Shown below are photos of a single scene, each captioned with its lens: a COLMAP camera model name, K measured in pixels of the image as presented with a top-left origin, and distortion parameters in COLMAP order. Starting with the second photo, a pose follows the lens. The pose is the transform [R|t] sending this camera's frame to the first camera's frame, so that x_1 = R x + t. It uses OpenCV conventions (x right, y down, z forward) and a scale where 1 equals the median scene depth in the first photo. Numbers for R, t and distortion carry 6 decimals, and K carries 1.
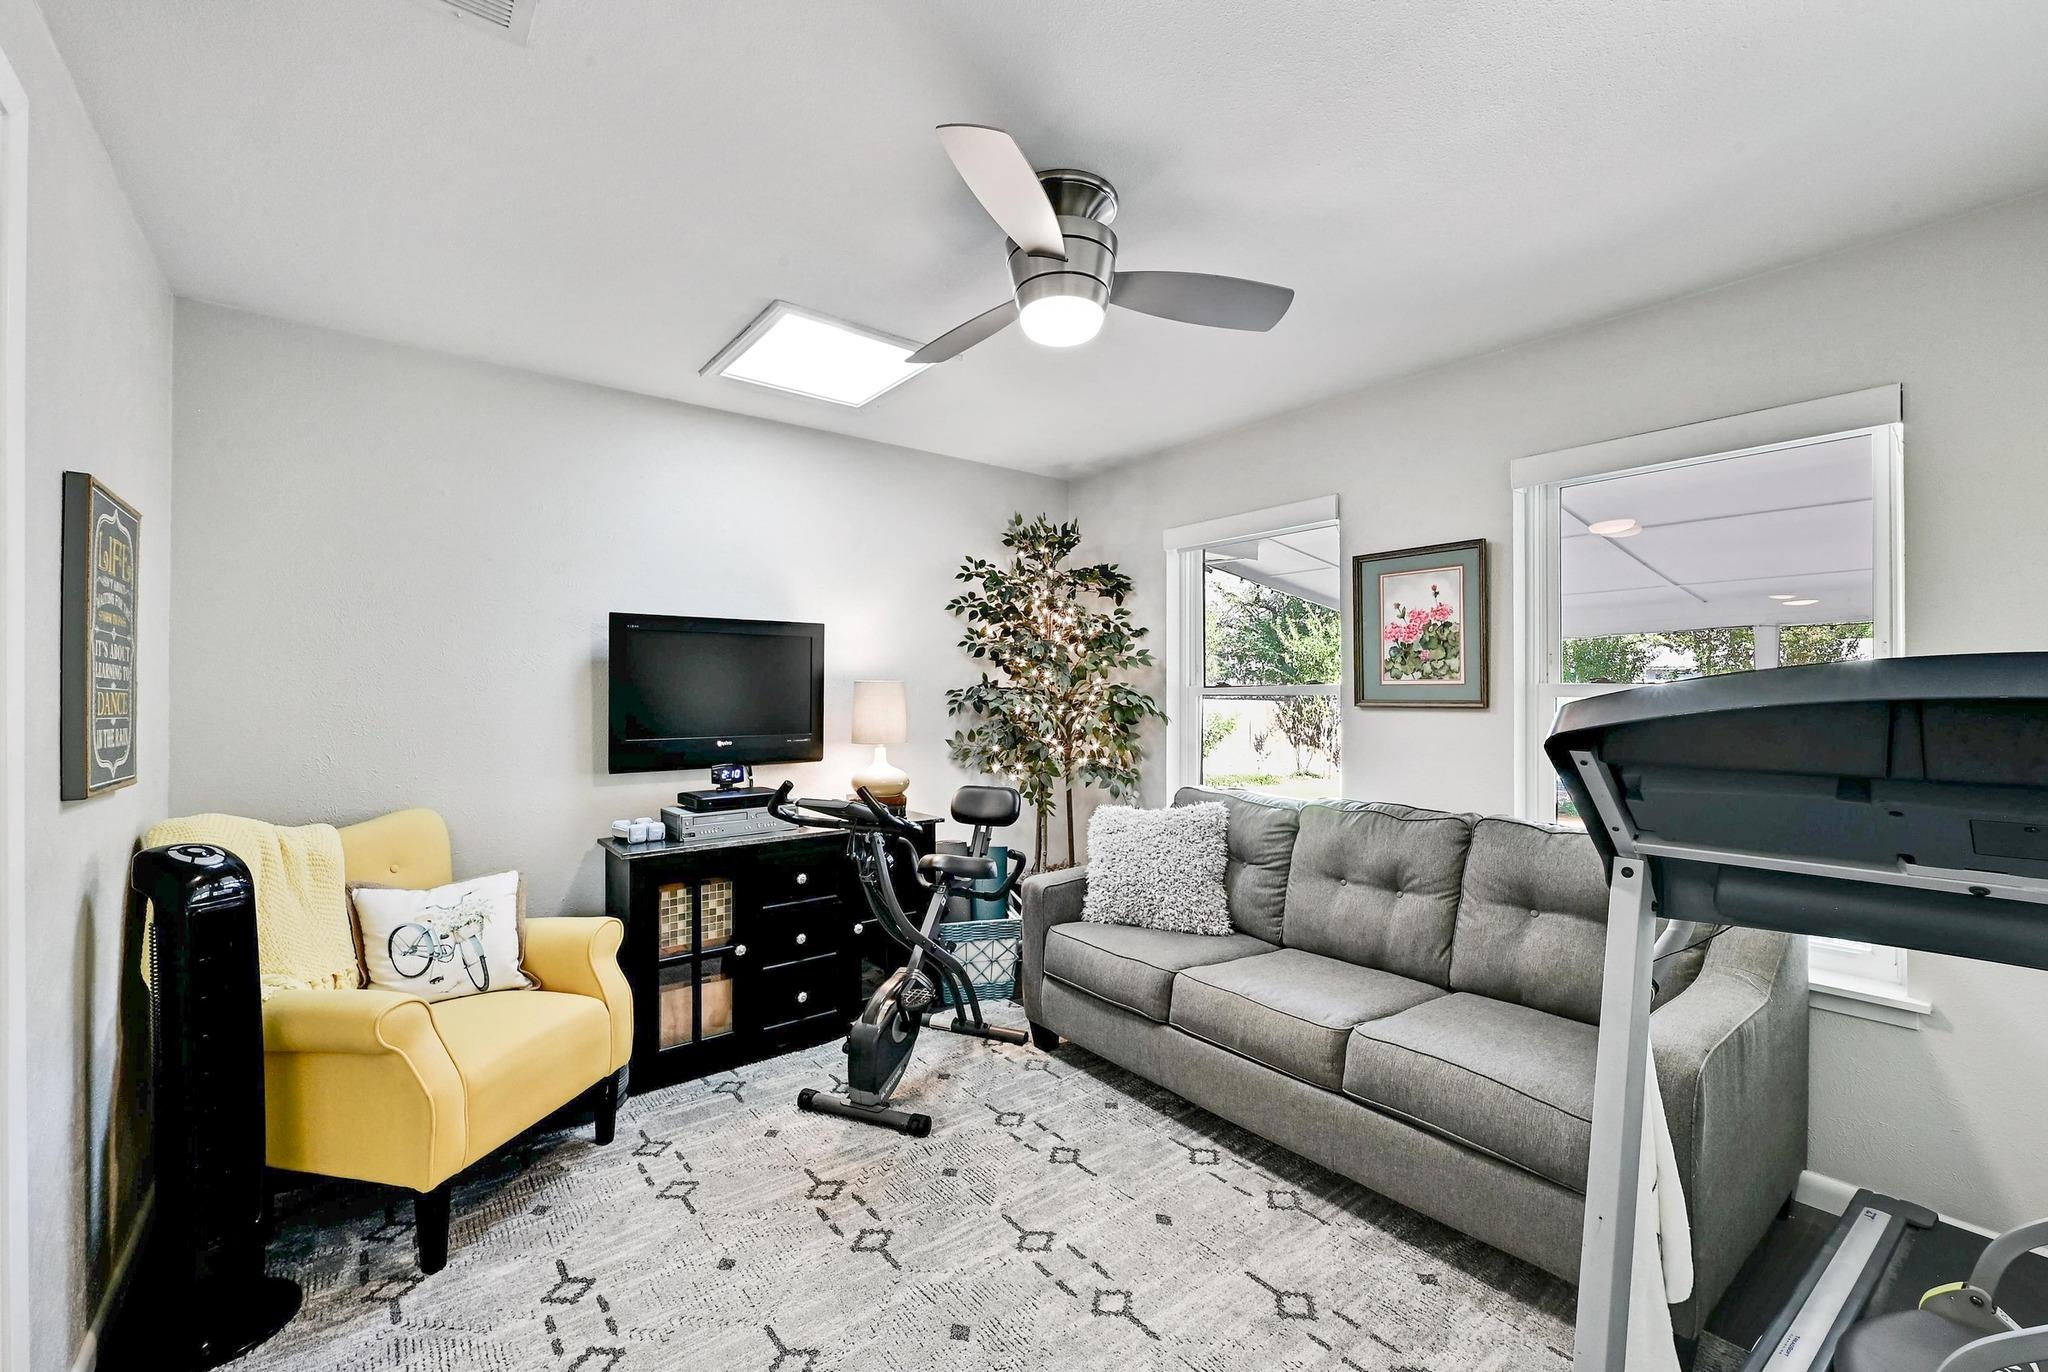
lens RADIAL K [[834.3, 0, 1024.0], [0, 834.3, 694.6], [0, 0, 1]] dist [-0.001856, -0.000328]
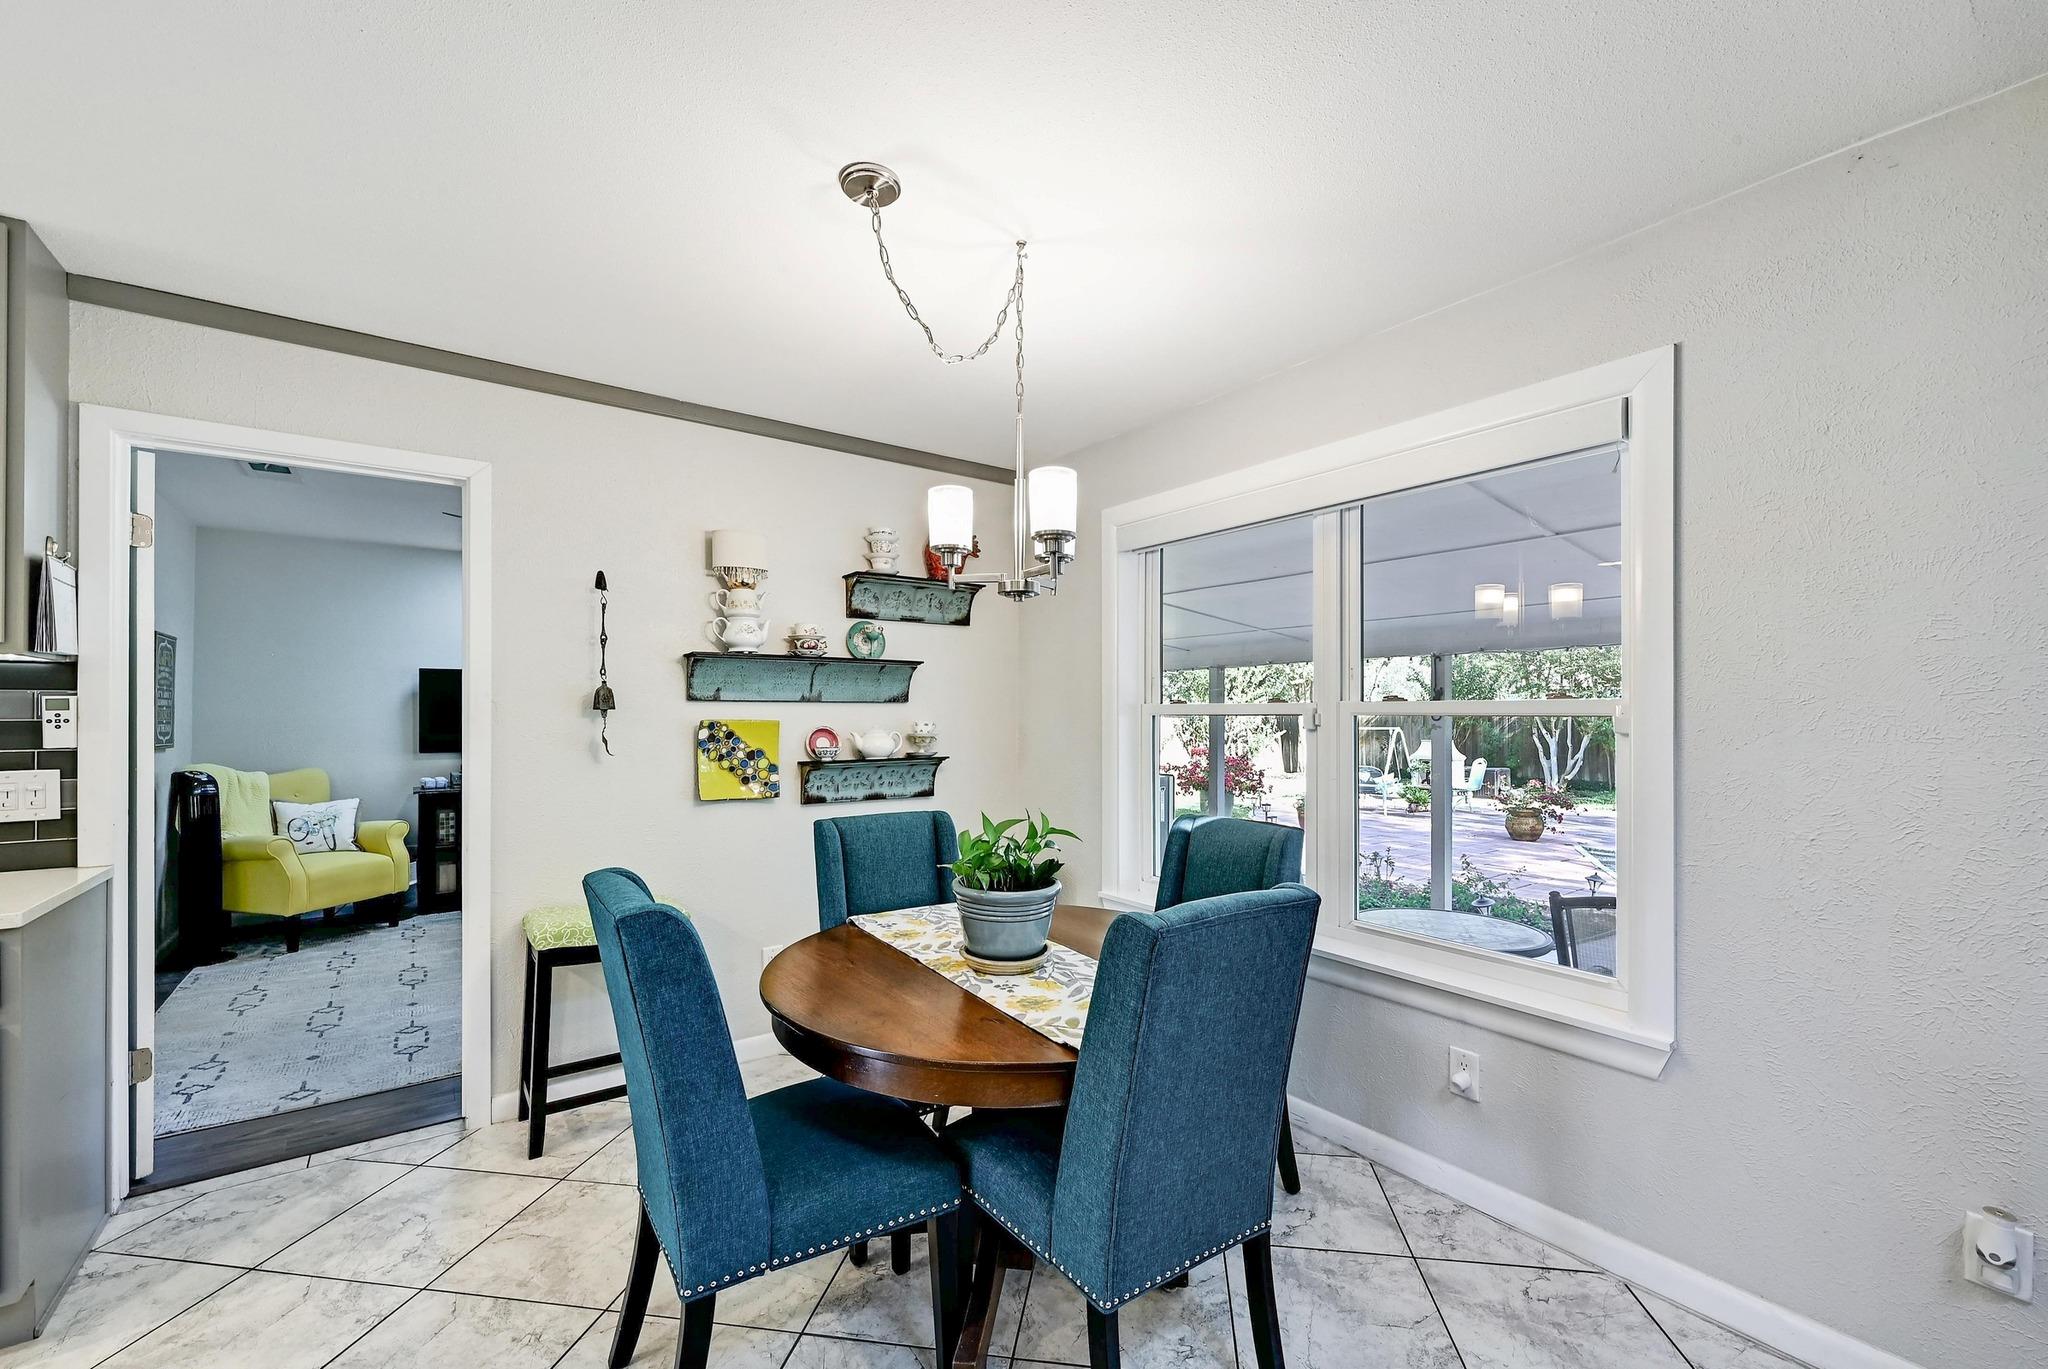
lens RADIAL K [[835.8, 0, 1035.1], [0, 835.8, 699.2], [0, 0, 1]] dist [-0.000712, 0.000180]
pose [[0.999466, -0.002253, -0.032588, 1.238741], [0.001764, 0.999886, -0.015021, 0.005003], [0.032618, 0.014955, 0.999356, -1.101862]]
